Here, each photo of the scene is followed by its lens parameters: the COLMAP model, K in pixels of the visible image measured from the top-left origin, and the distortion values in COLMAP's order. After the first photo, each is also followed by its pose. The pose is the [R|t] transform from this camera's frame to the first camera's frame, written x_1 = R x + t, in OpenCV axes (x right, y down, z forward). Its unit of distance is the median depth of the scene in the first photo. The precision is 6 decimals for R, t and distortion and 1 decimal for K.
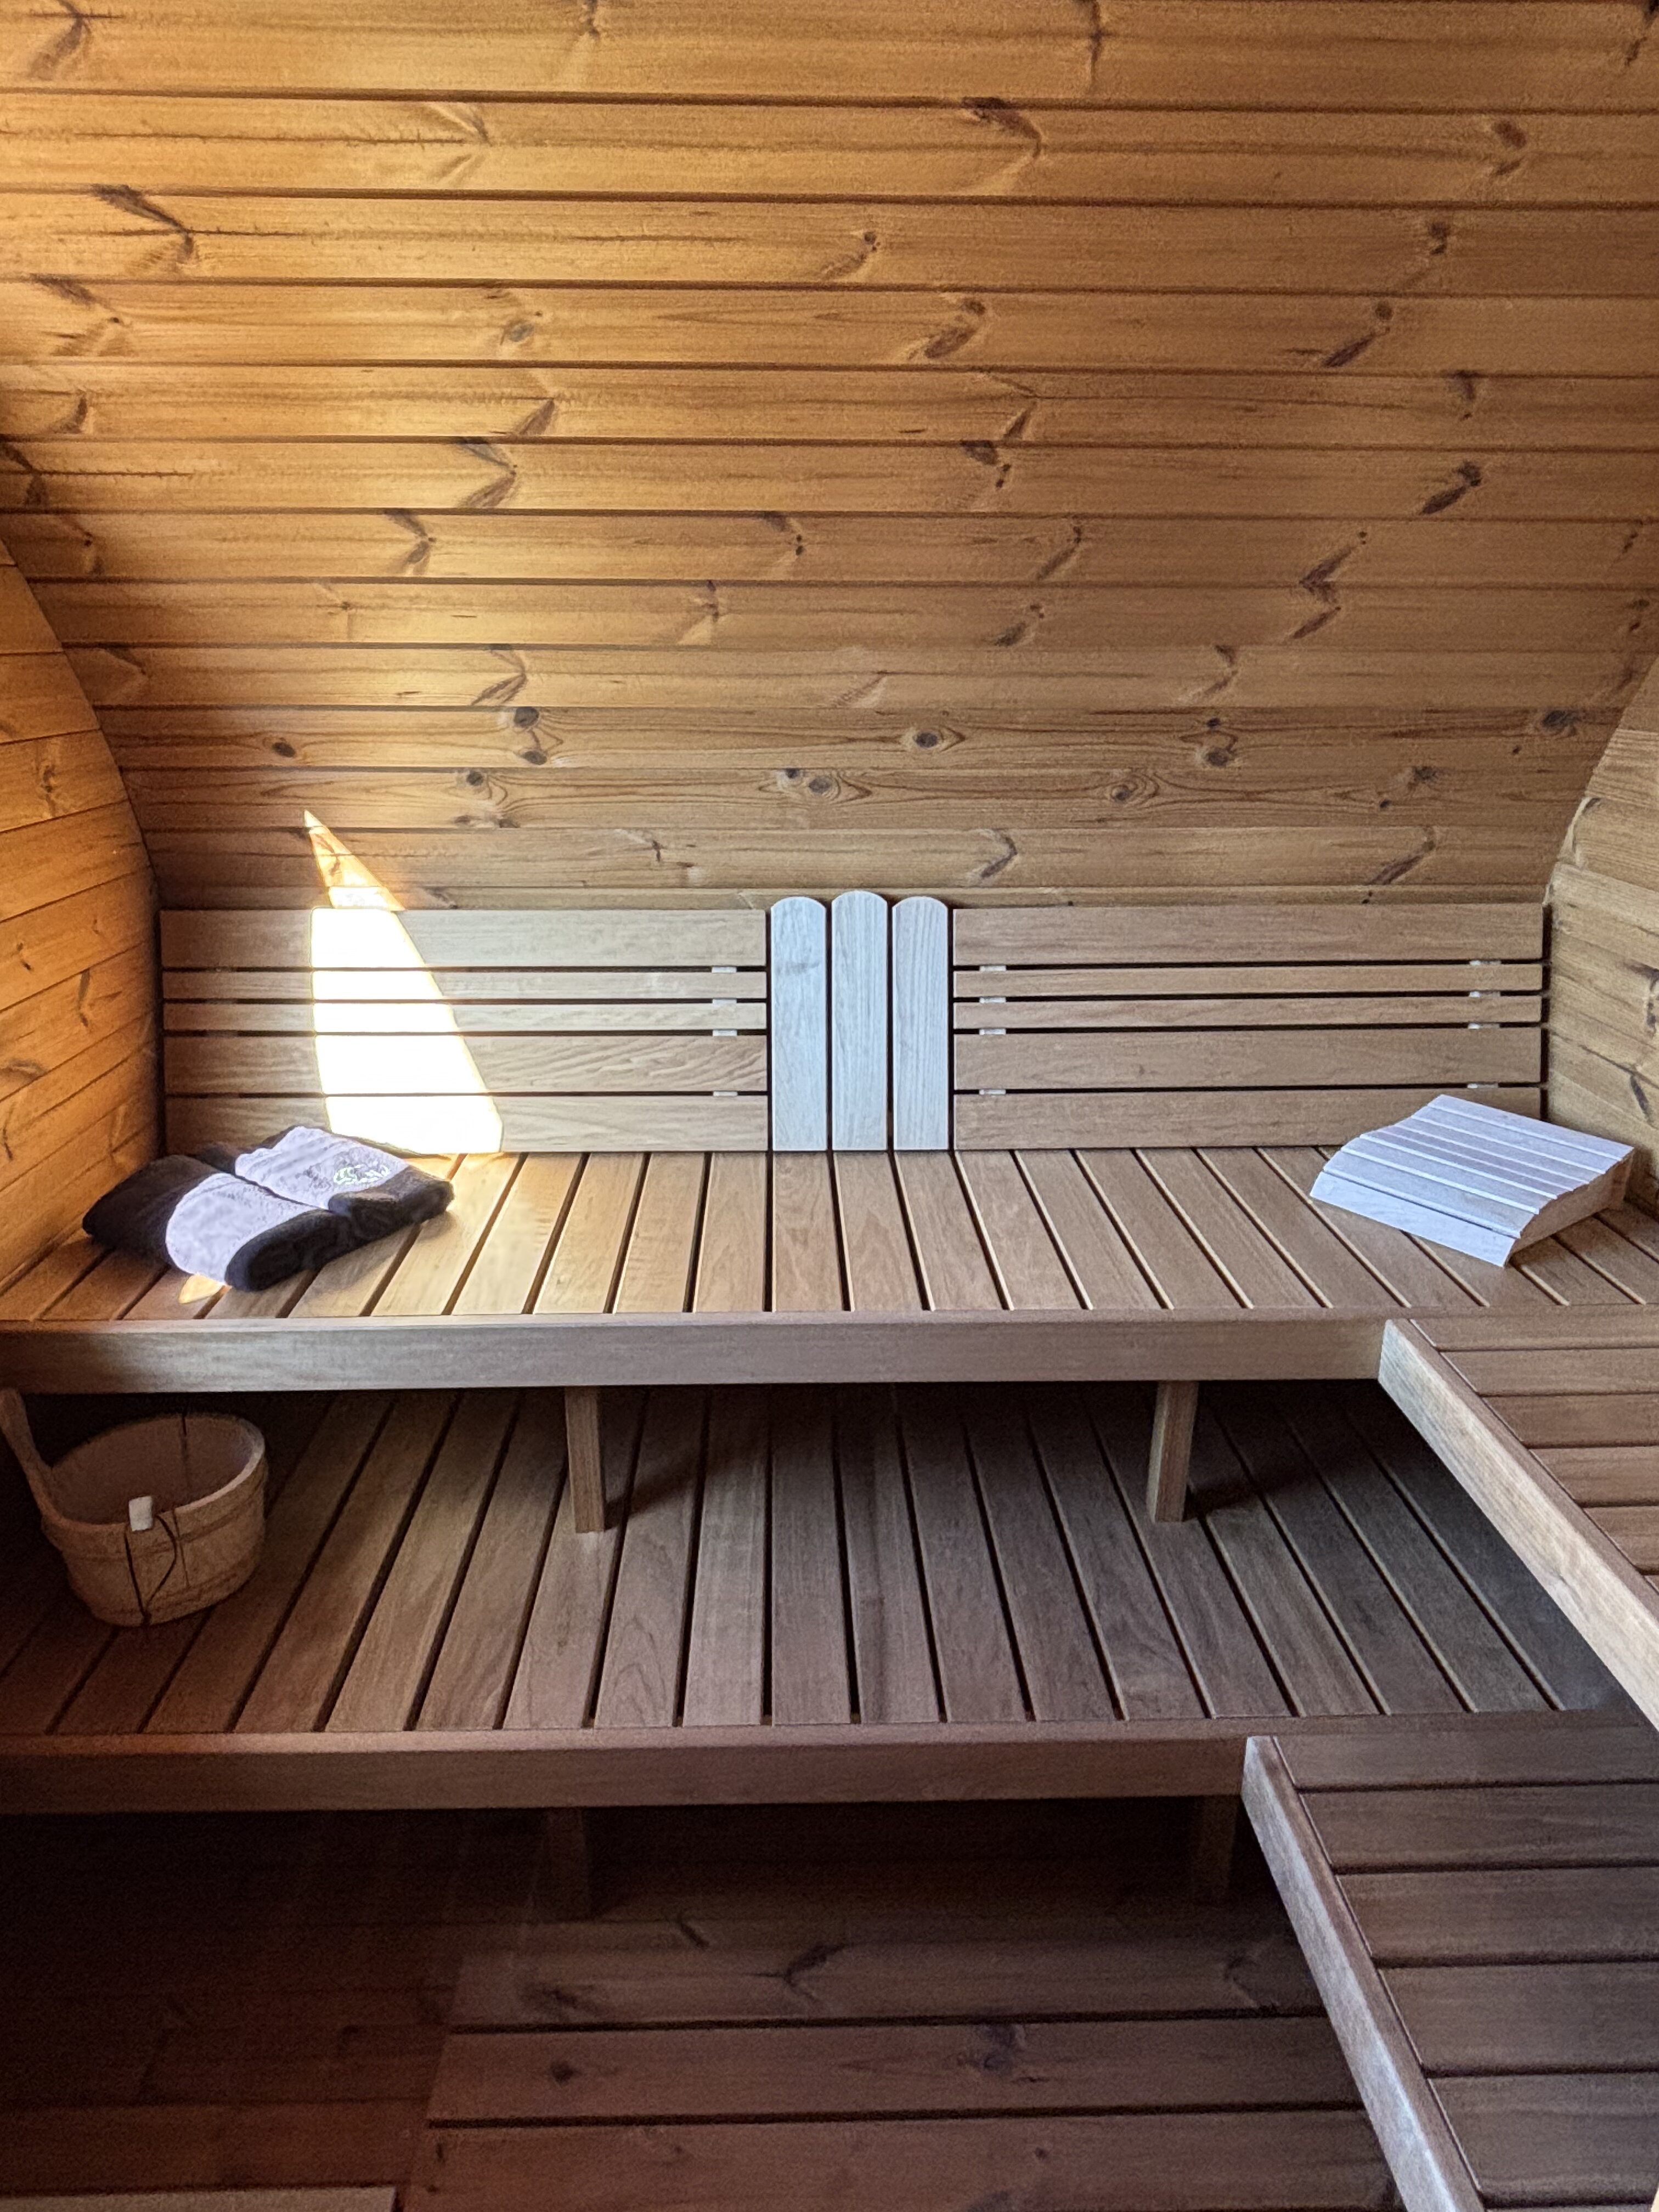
lens RADIAL K [[1331.8, 0, 820.6], [0, 1331.8, 1105.7], [0, 0, 1]] dist [0.033756, -0.041539]
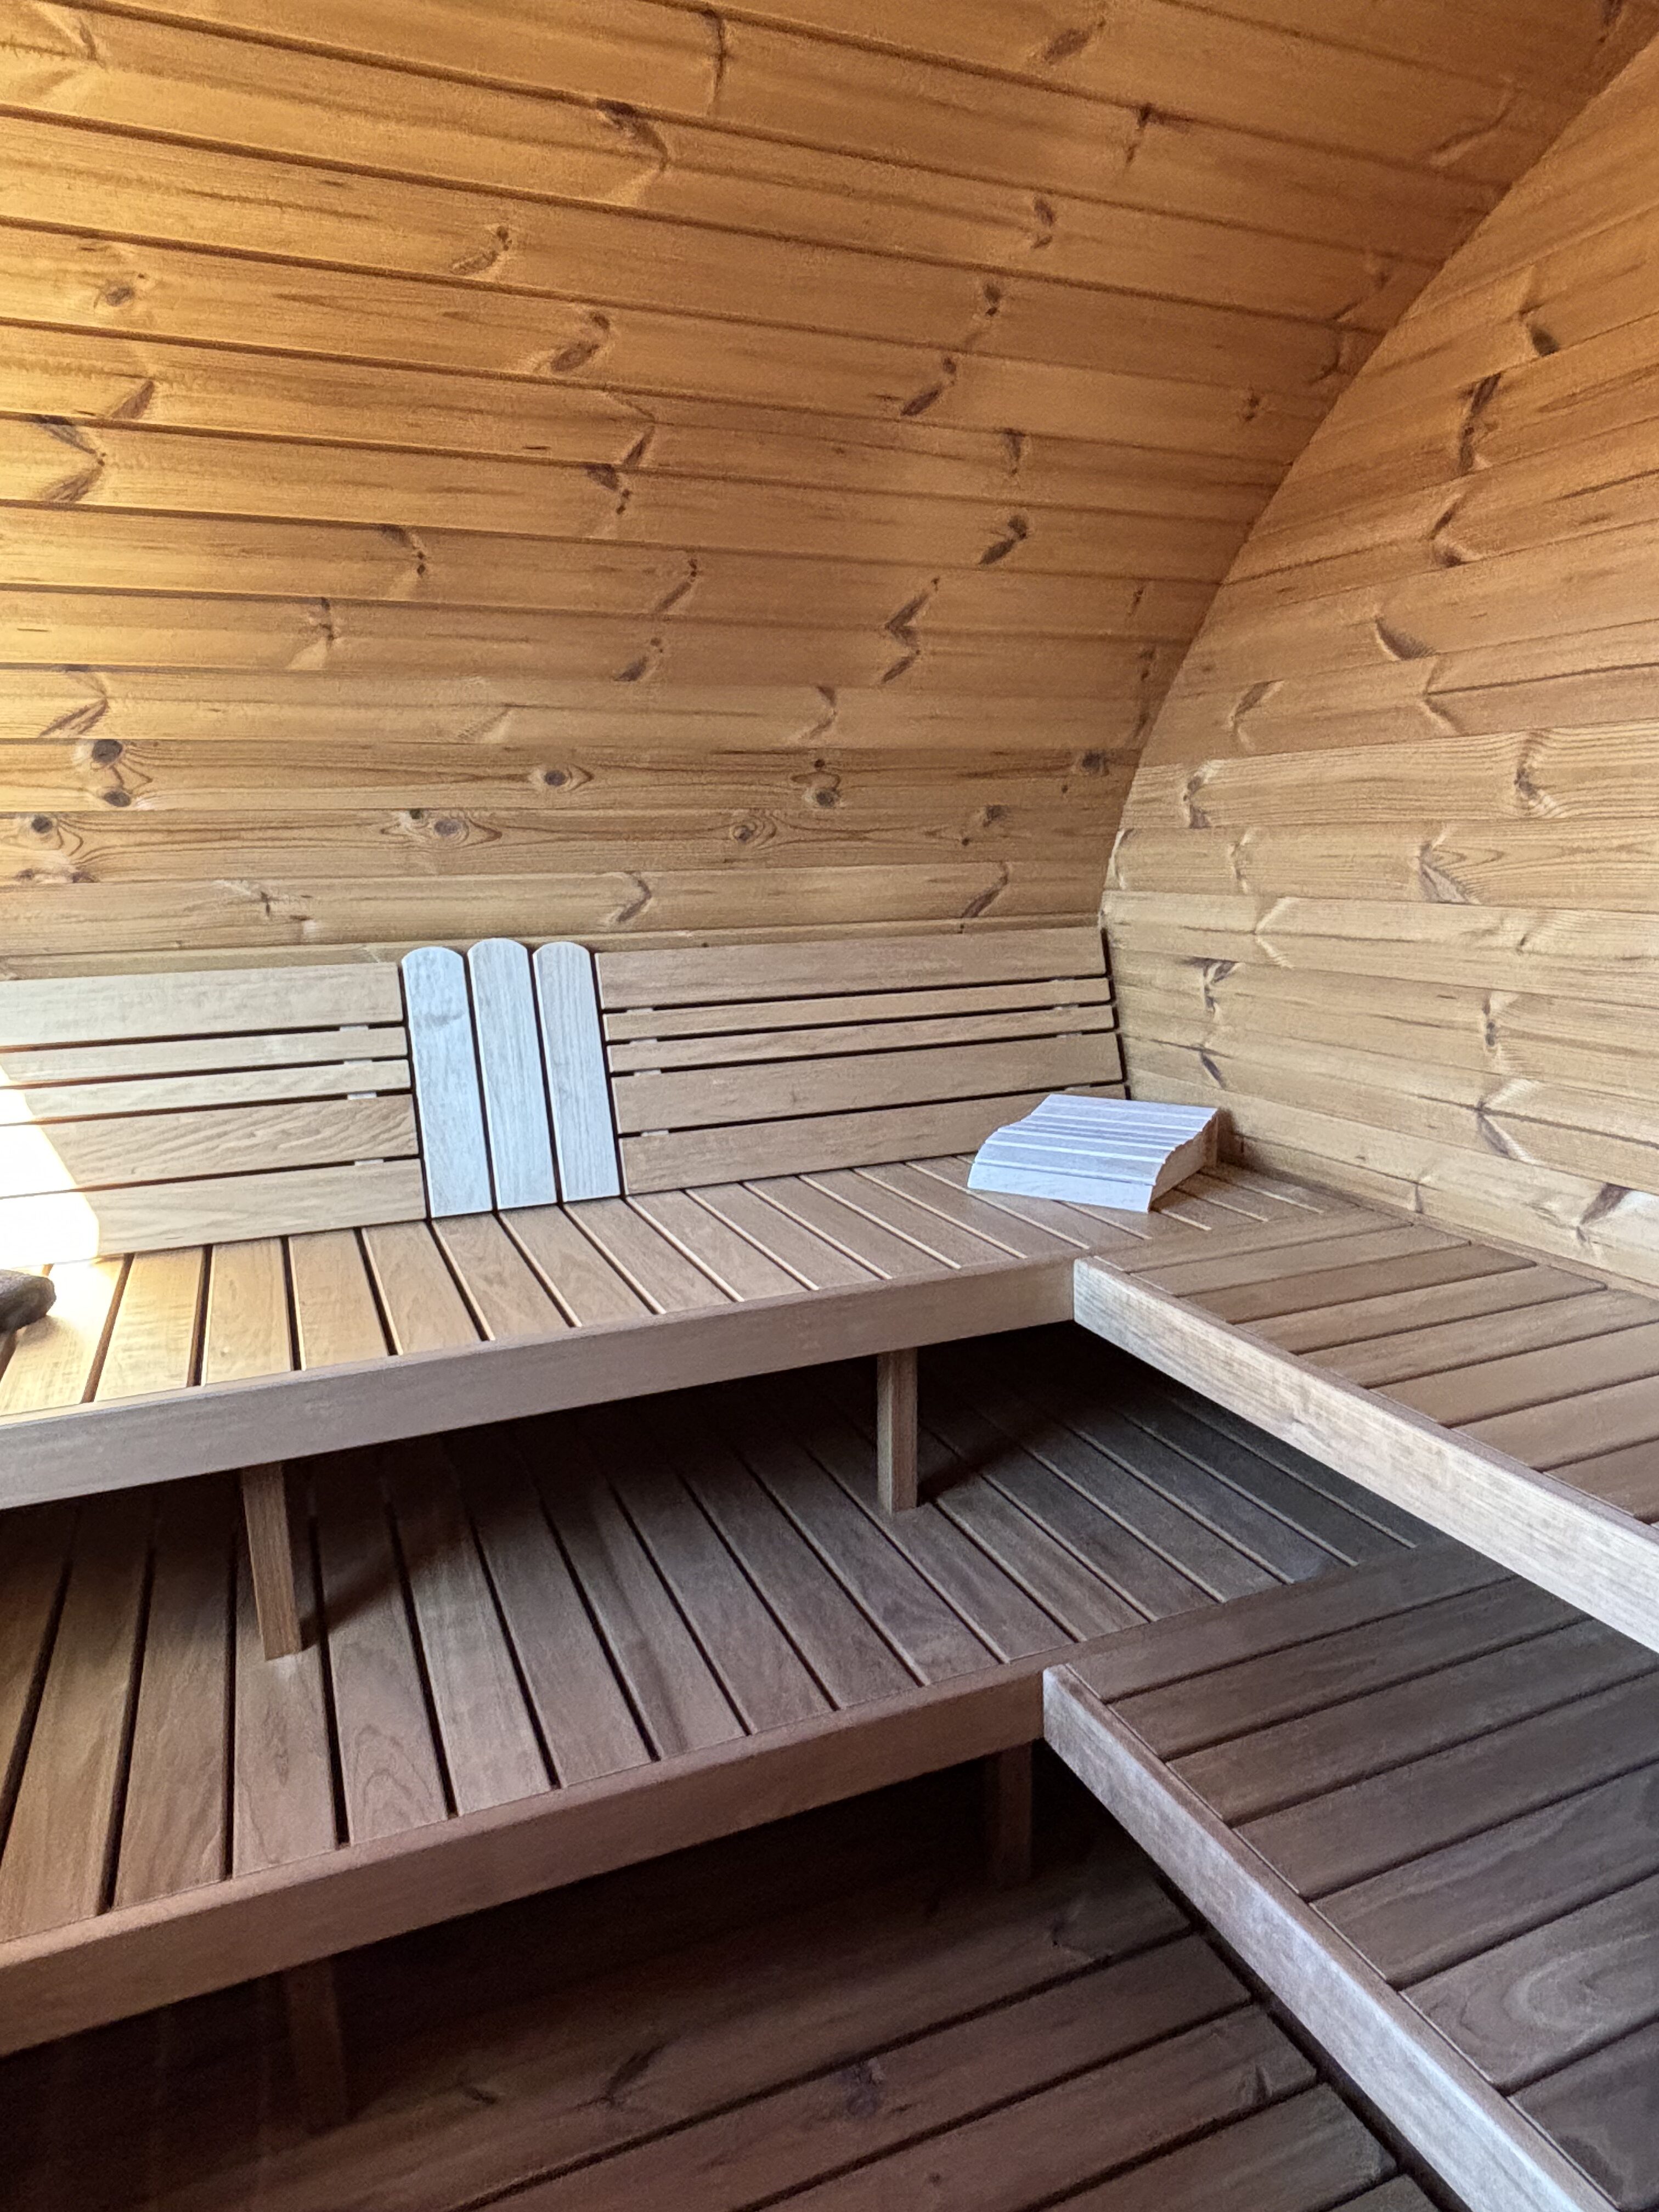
lens RADIAL K [[1331.8, 0, 820.6], [0, 1331.8, 1105.7], [0, 0, 1]] dist [0.033756, -0.041539]
pose [[0.933988, -0.093718, 0.344794, -0.107299], [0.141198, 0.983253, -0.115226, 0.114708], [-0.328221, 0.156304, 0.931579, 0.046898]]
